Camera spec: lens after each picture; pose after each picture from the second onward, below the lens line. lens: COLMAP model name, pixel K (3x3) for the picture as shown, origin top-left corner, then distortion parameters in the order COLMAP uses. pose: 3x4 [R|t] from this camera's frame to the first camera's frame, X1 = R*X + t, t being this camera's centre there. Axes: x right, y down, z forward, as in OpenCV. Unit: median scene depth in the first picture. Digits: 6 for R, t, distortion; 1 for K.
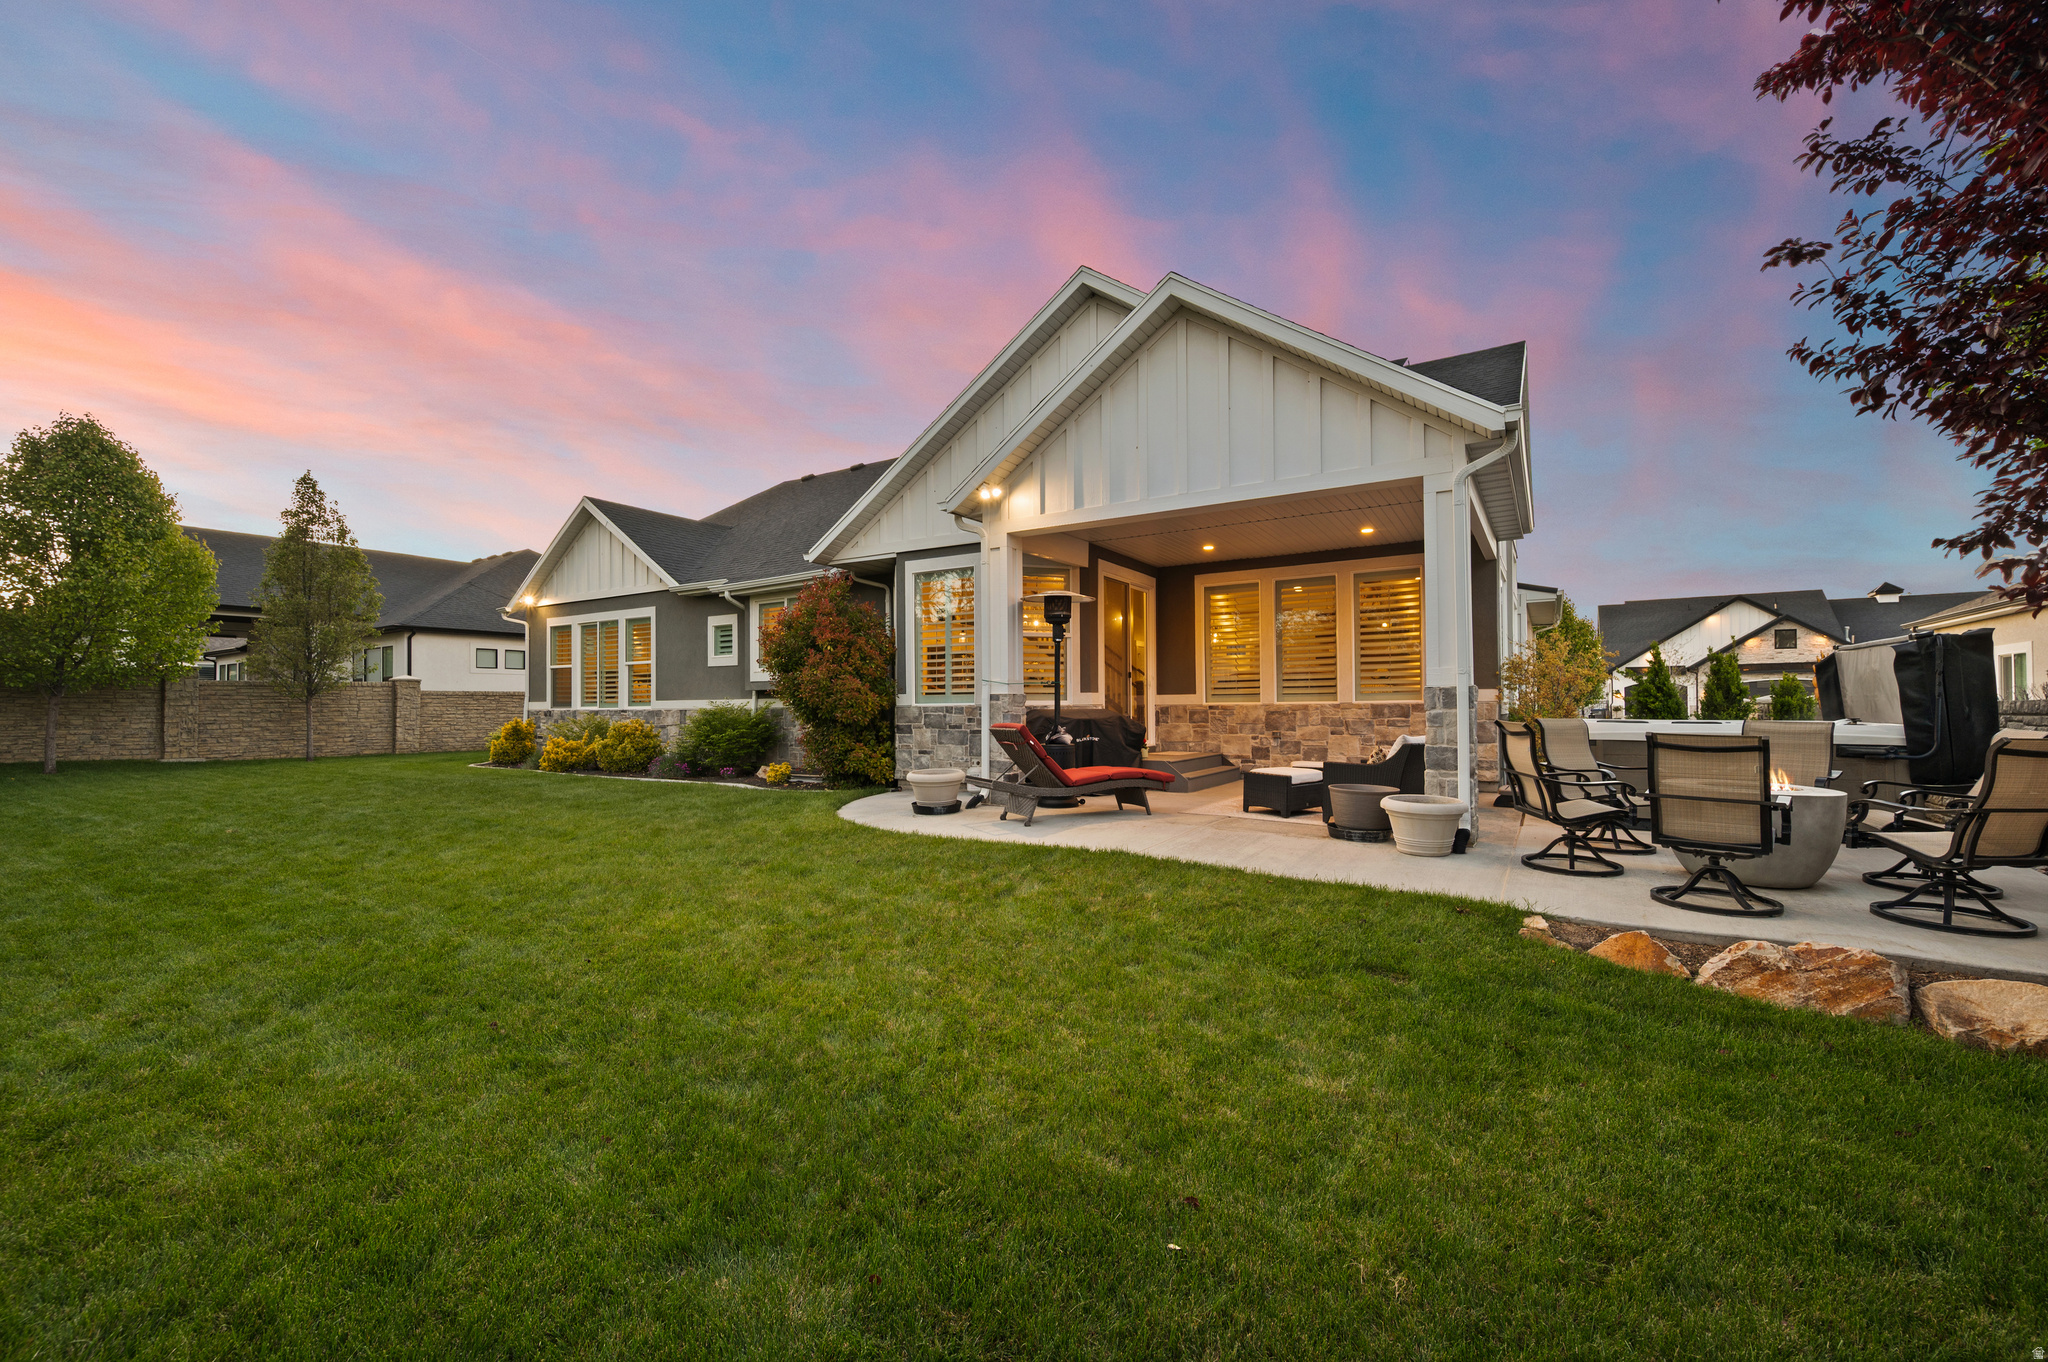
lens RADIAL K [[813.0, 0, 1040.0], [0, 813.0, 699.6], [0, 0, 1]] dist [0.003193, -0.000153]
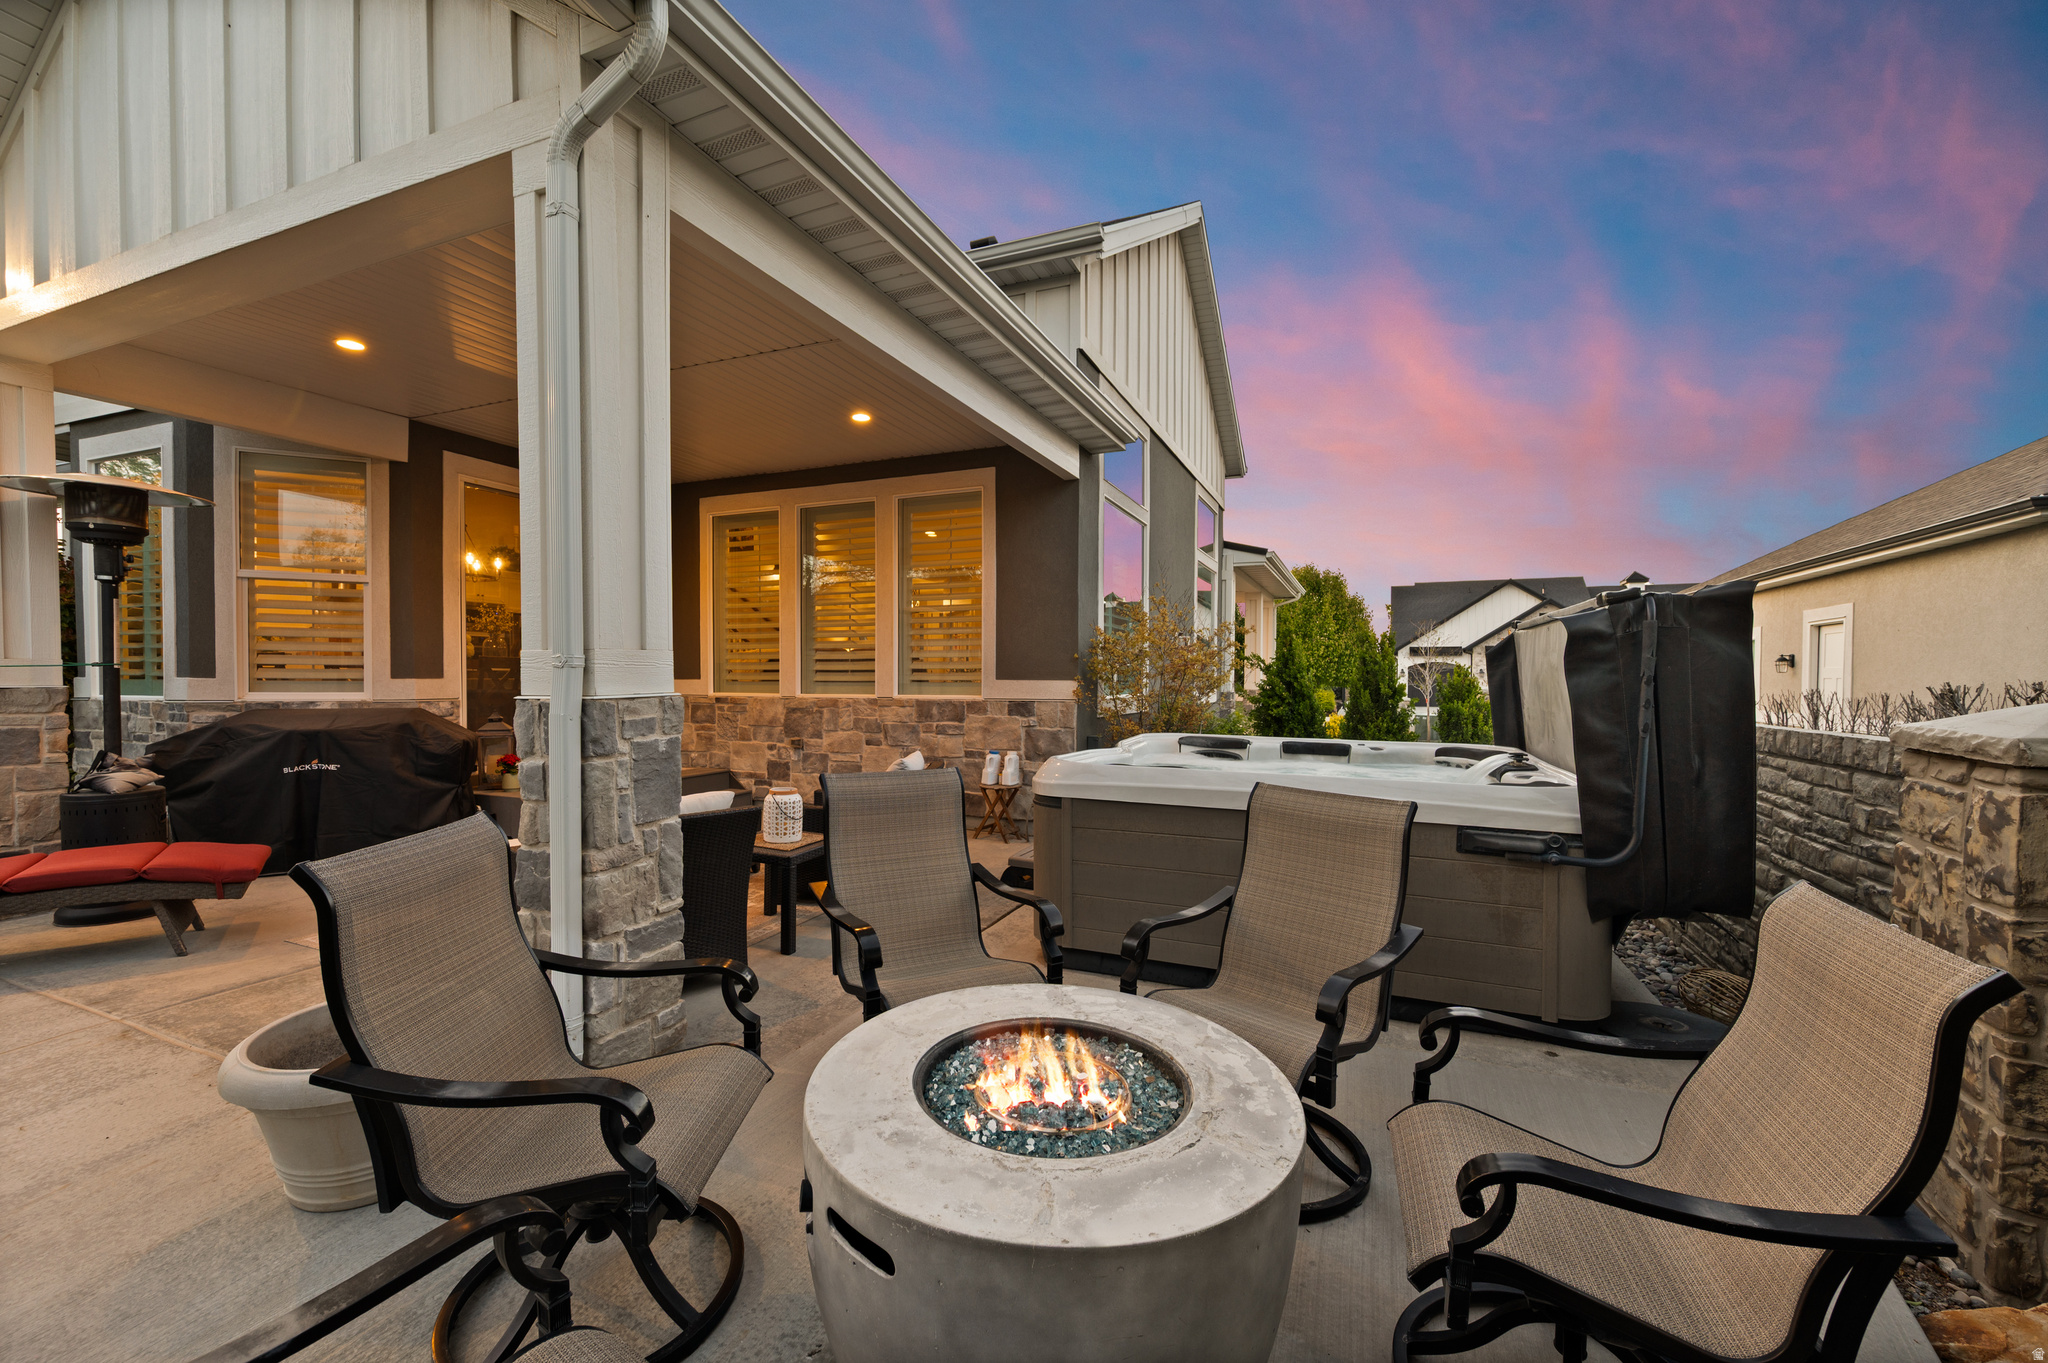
lens RADIAL K [[813.0, 0, 1016.7], [0, 813.0, 699.8], [0, 0, 1]] dist [0.003193, -0.000153]
pose [[0.988064, 0.006282, 0.153916, 0.379348], [-0.011842, 0.999309, 0.035232, -0.018303], [-0.153588, -0.036634, 0.987456, 0.335434]]
